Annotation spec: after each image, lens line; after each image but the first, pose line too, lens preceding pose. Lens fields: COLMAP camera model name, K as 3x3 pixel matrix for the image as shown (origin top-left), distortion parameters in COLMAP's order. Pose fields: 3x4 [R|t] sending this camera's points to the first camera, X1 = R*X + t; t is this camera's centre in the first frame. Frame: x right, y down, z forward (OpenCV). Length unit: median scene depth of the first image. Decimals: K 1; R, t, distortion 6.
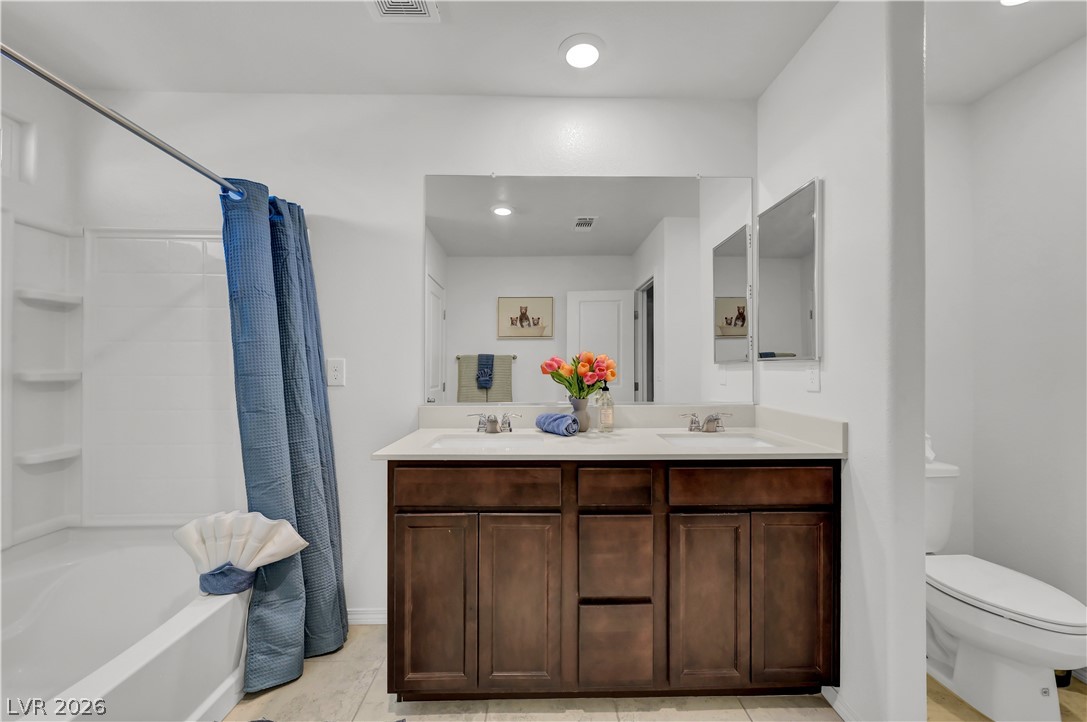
lens RADIAL K [[426.7, 0, 543.5], [0, 426.7, 361.0], [0, 0, 1]] dist [0.000747, 0.000151]
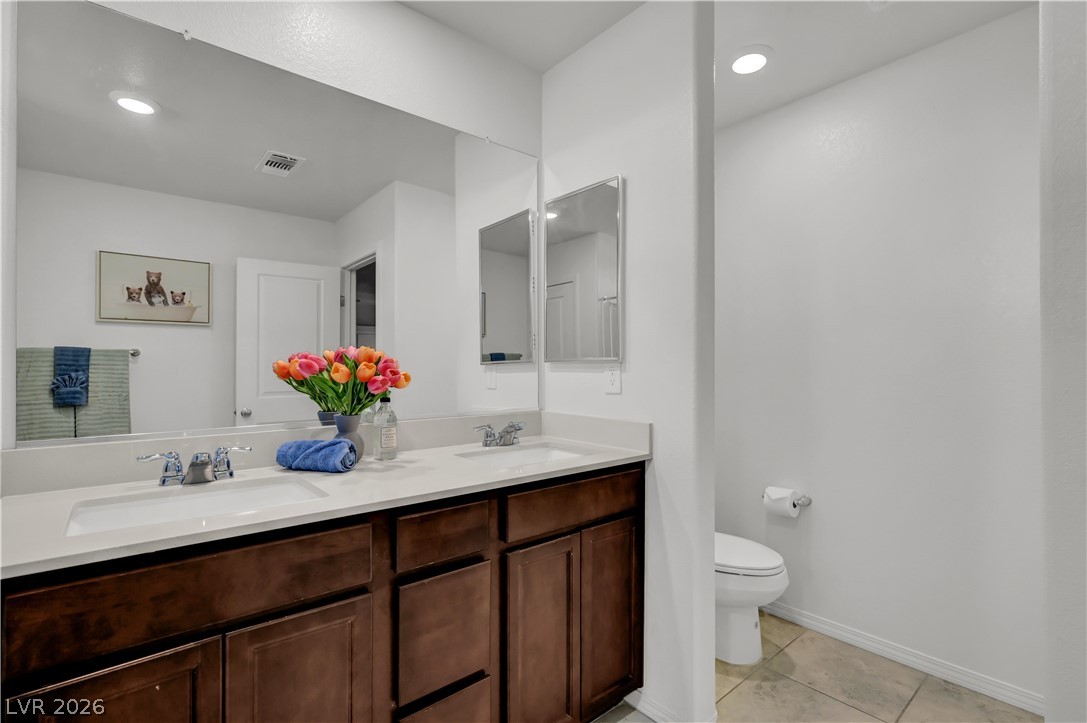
lens RADIAL K [[503.5, 0, 546.8], [0, 503.5, 364.4], [0, 0, 1]] dist [-0.001493, 0.000357]
pose [[0.771929, 0.005433, 0.635686, -0.199814], [-0.008307, 0.999964, 0.001541, 0.003871], [-0.635655, -0.006470, 0.771946, 0.193494]]
